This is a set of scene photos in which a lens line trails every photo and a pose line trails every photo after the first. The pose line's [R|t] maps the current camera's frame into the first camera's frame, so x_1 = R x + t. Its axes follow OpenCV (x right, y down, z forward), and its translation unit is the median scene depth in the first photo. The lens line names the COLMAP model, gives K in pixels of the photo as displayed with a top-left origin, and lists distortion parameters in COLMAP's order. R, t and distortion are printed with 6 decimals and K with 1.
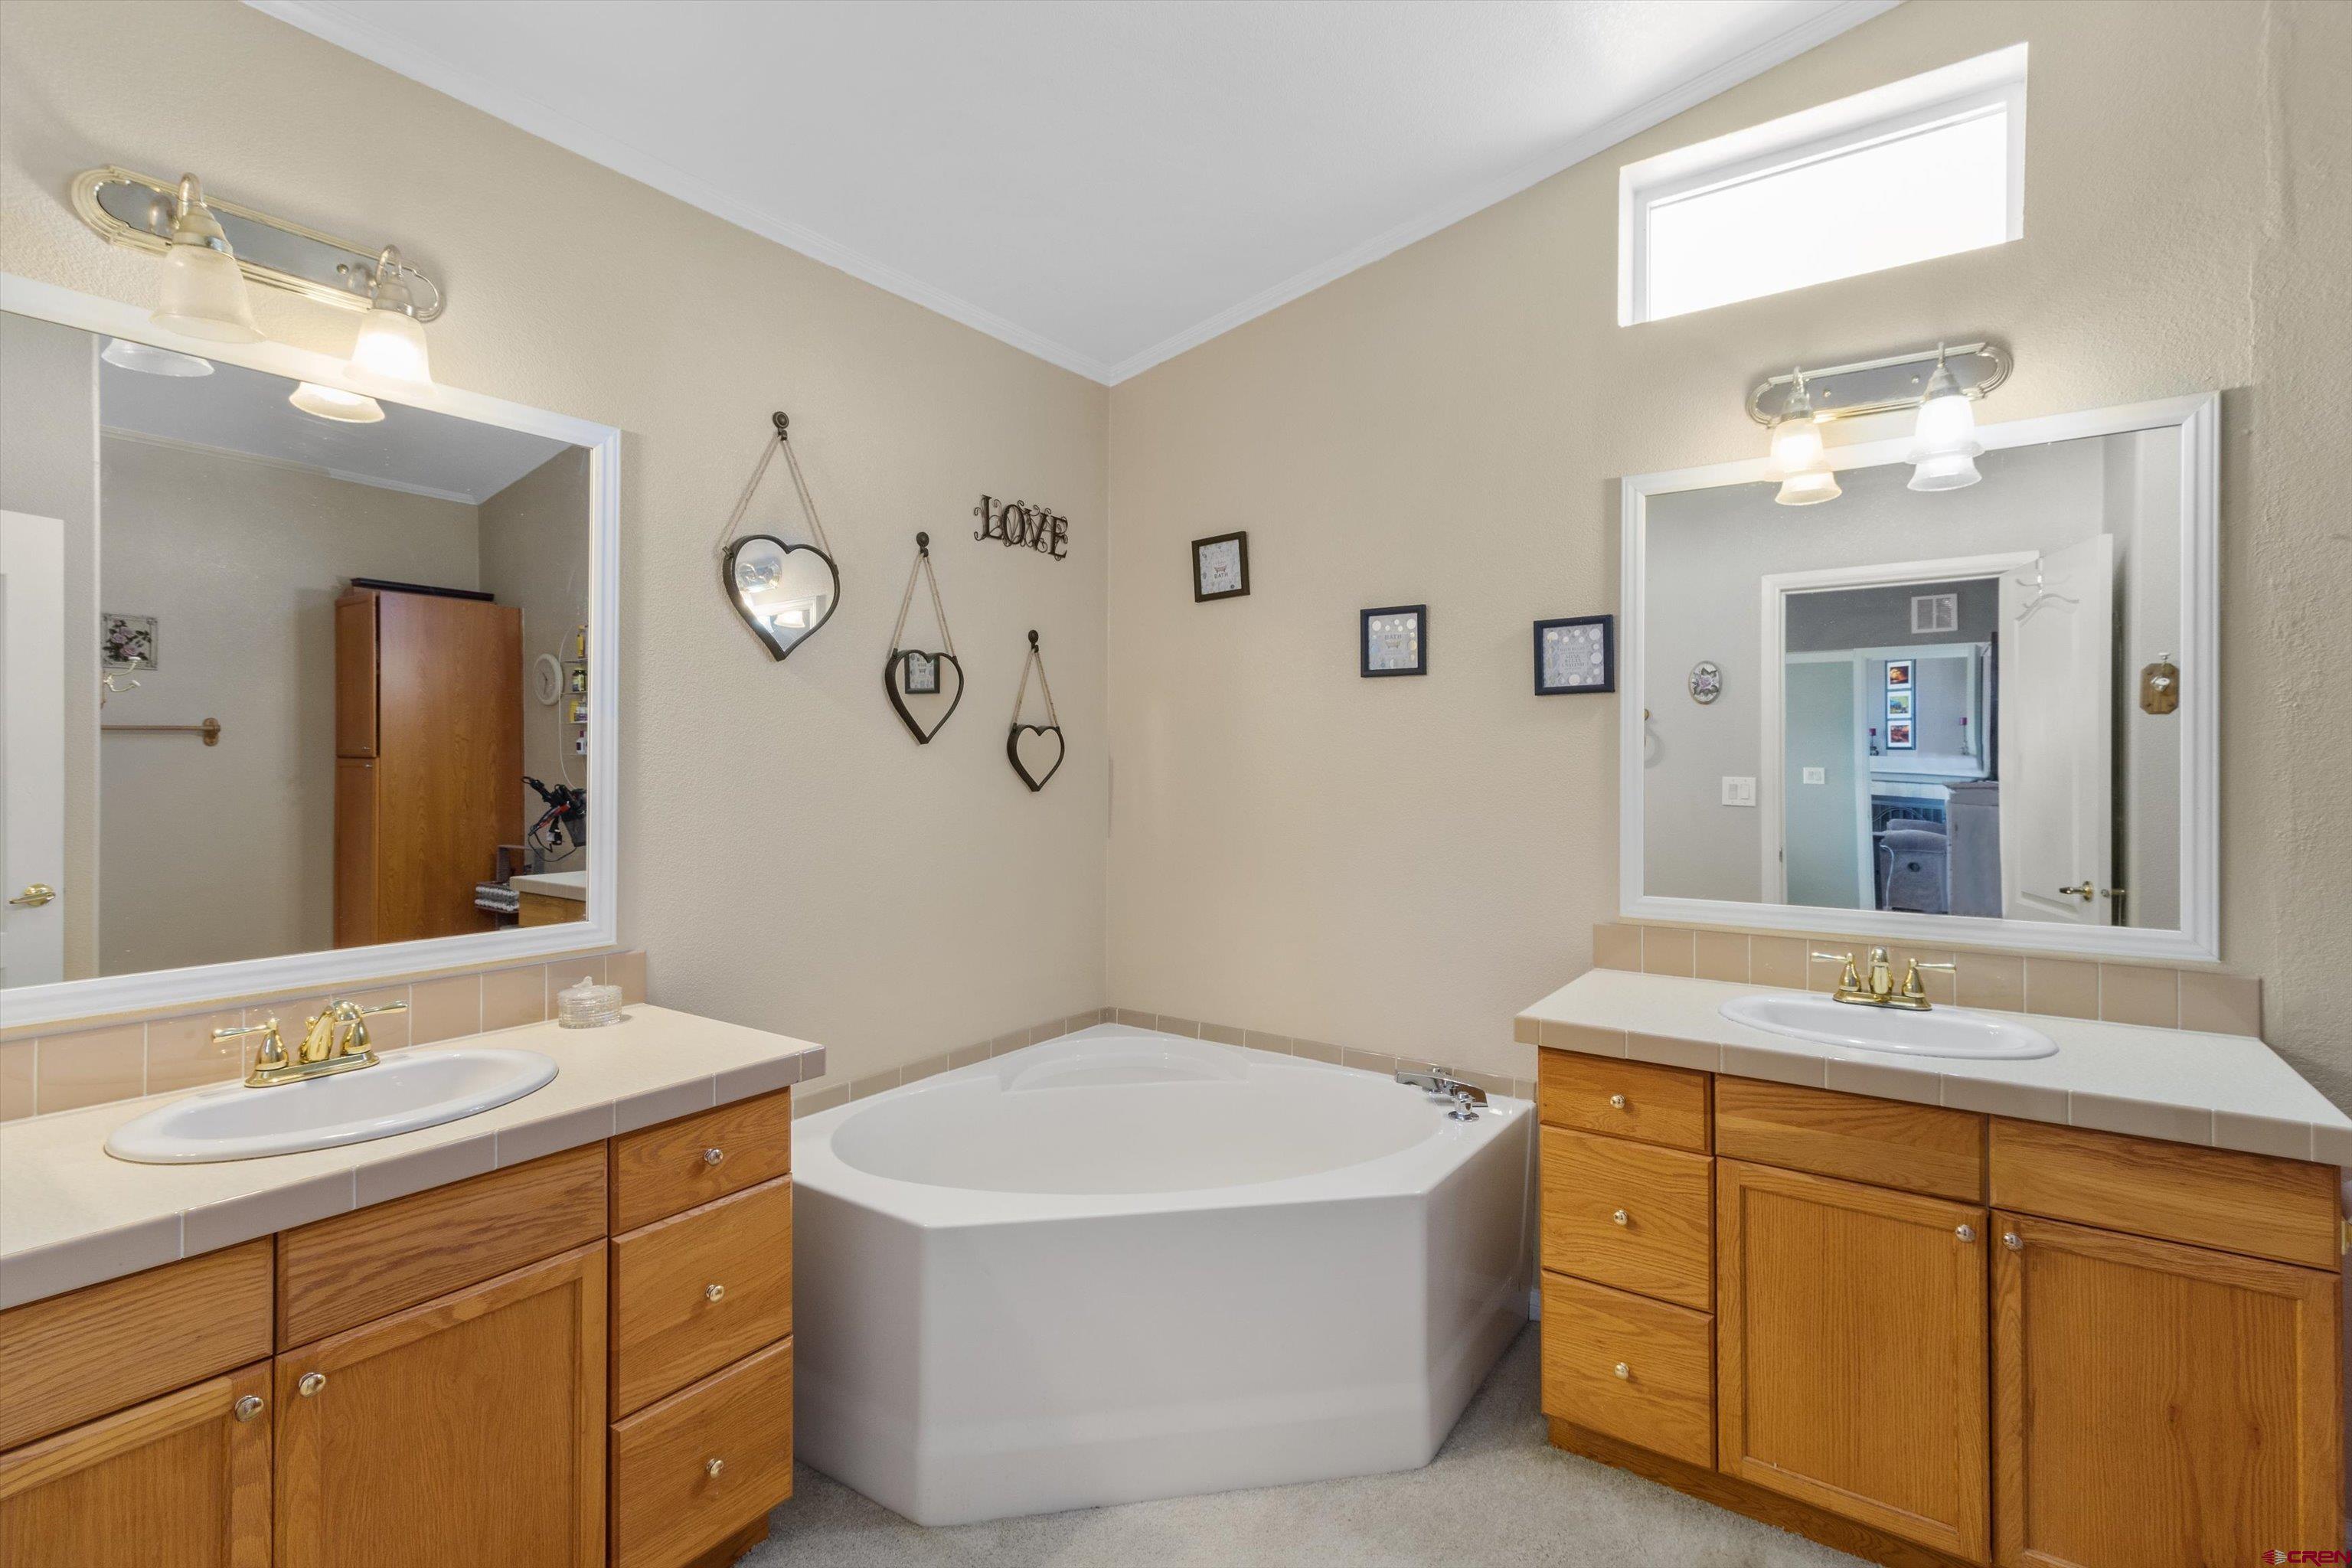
lens RADIAL K [[1092.8, 0, 1189.4], [0, 1092.8, 754.9], [0, 0, 1]] dist [0.002552, 0.000373]
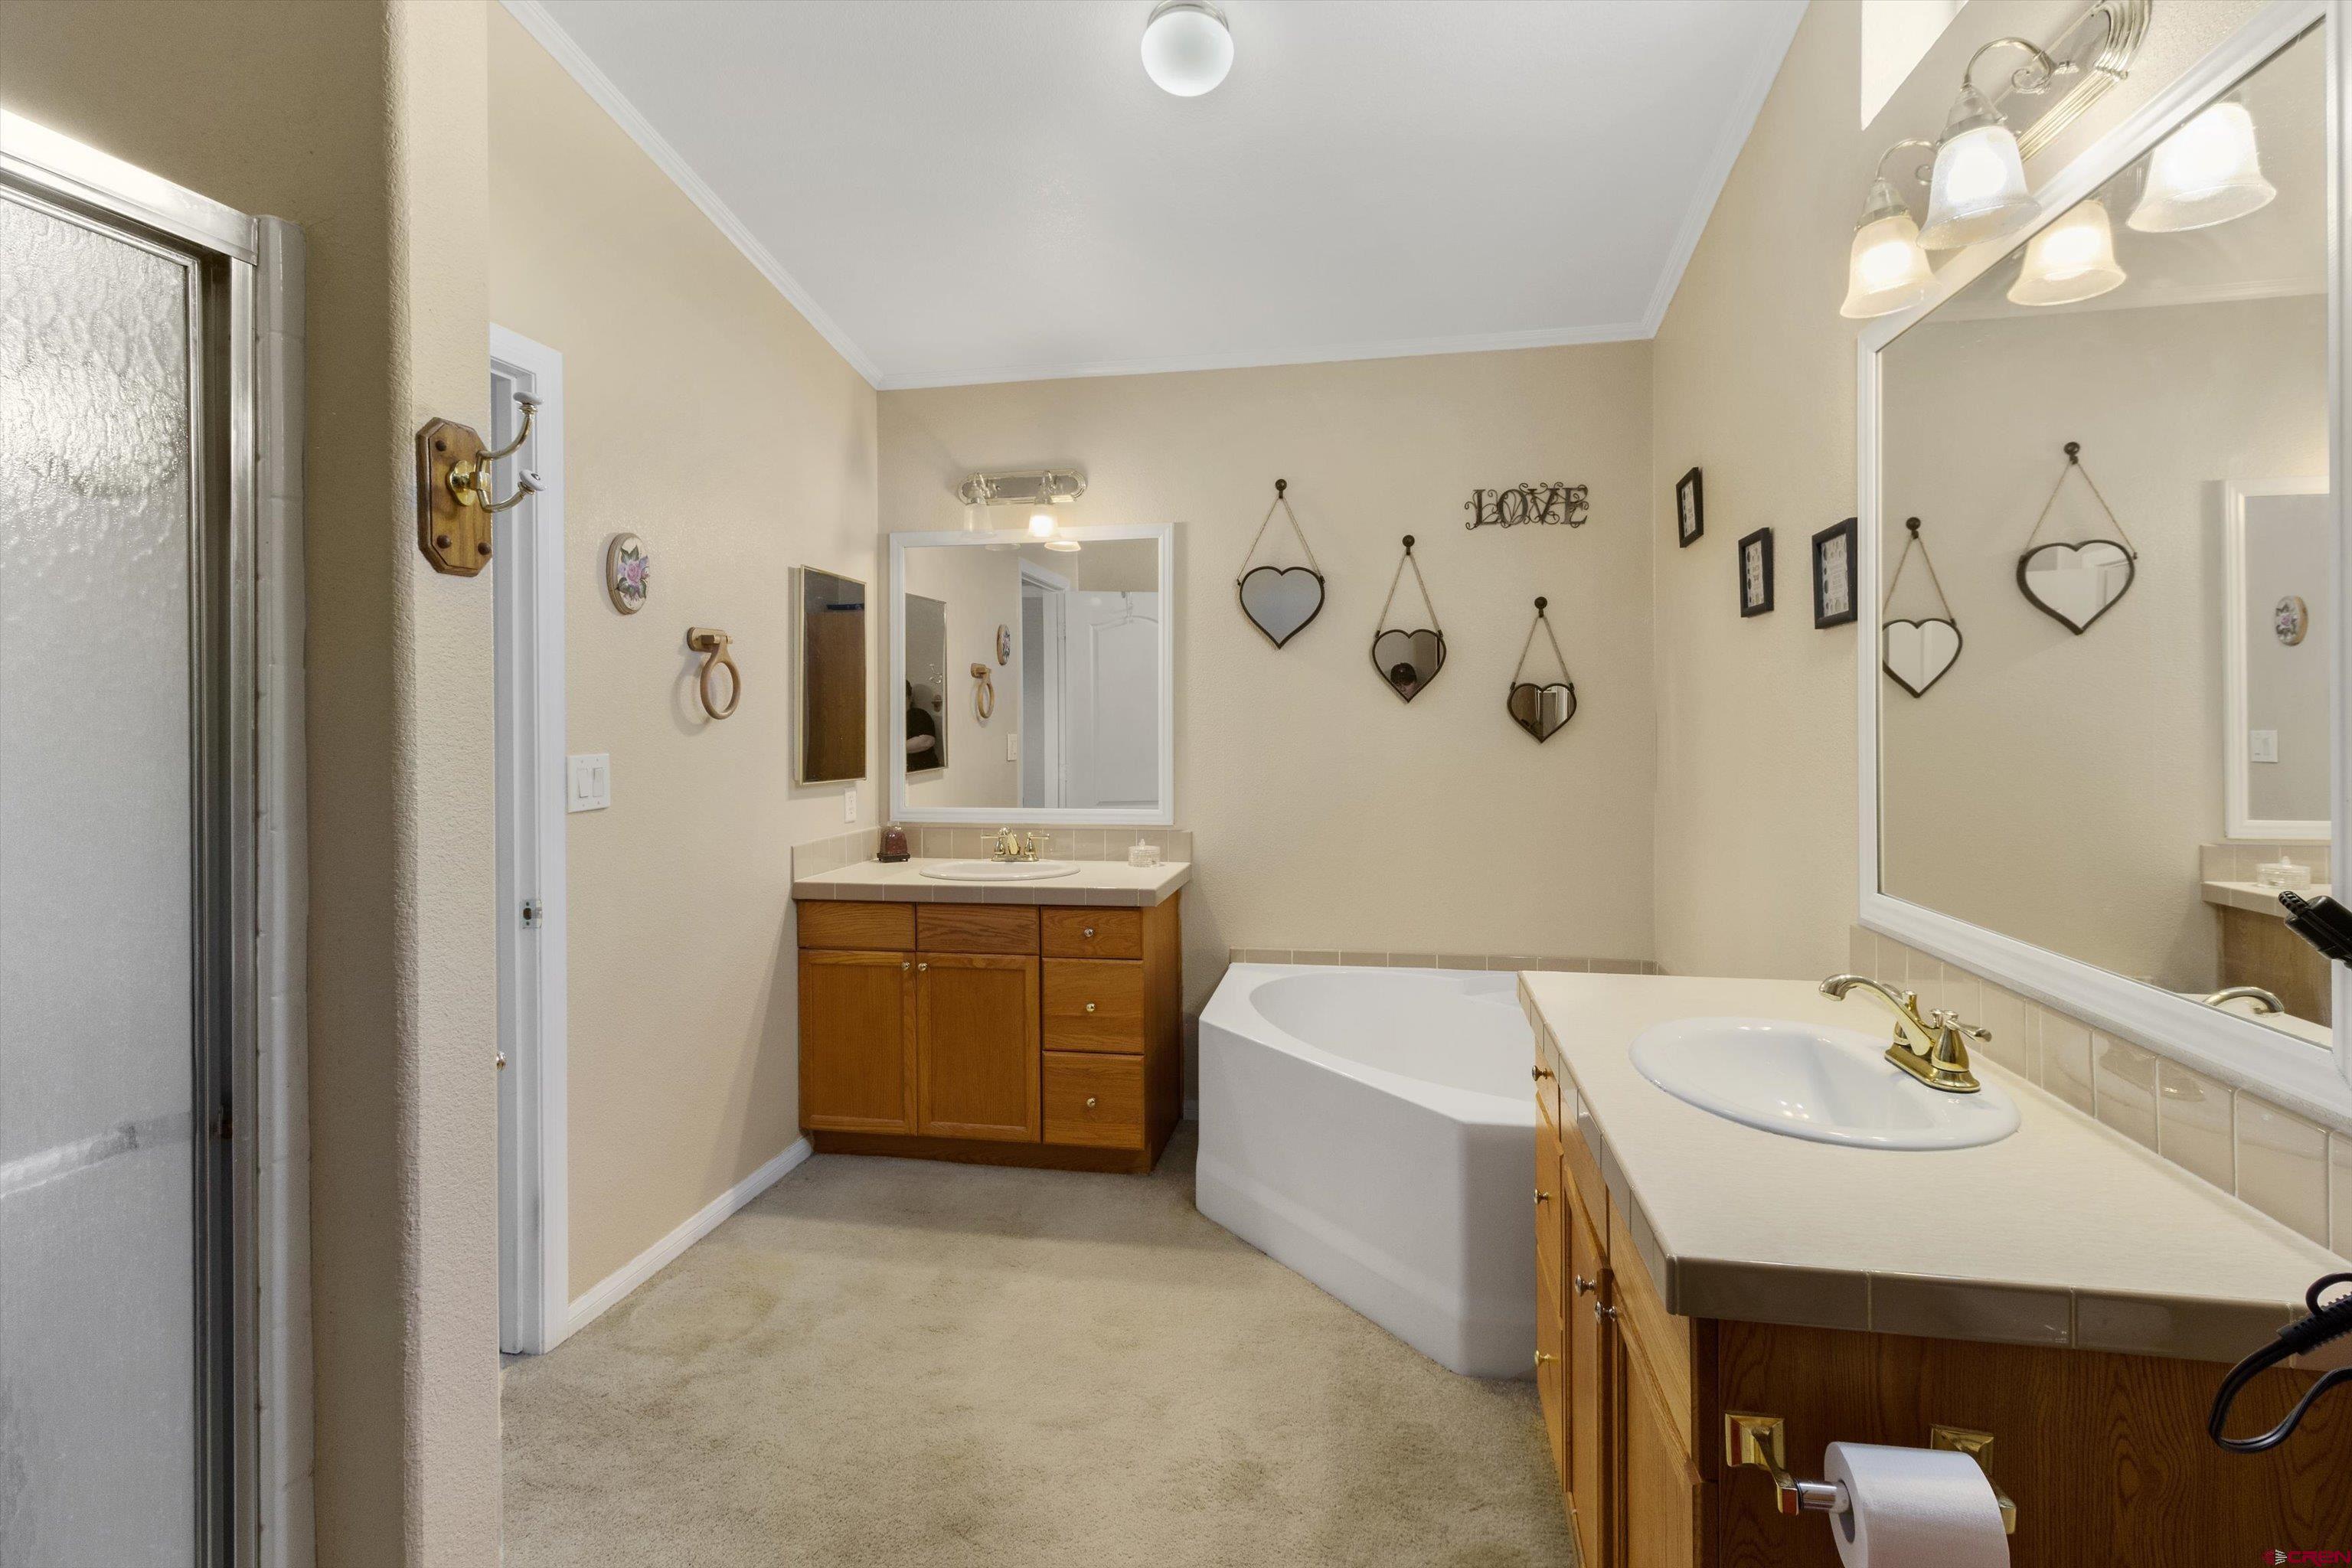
lens RADIAL K [[1093.3, 0, 1171.7], [0, 1093.3, 724.8], [0, 0, 1]] dist [0.004898, 0.000086]
pose [[0.409494, 0.000626, -0.912313, 0.904138], [0.008475, 0.999954, 0.004490, 0.008123], [0.912274, -0.009570, 0.409470, 0.264588]]
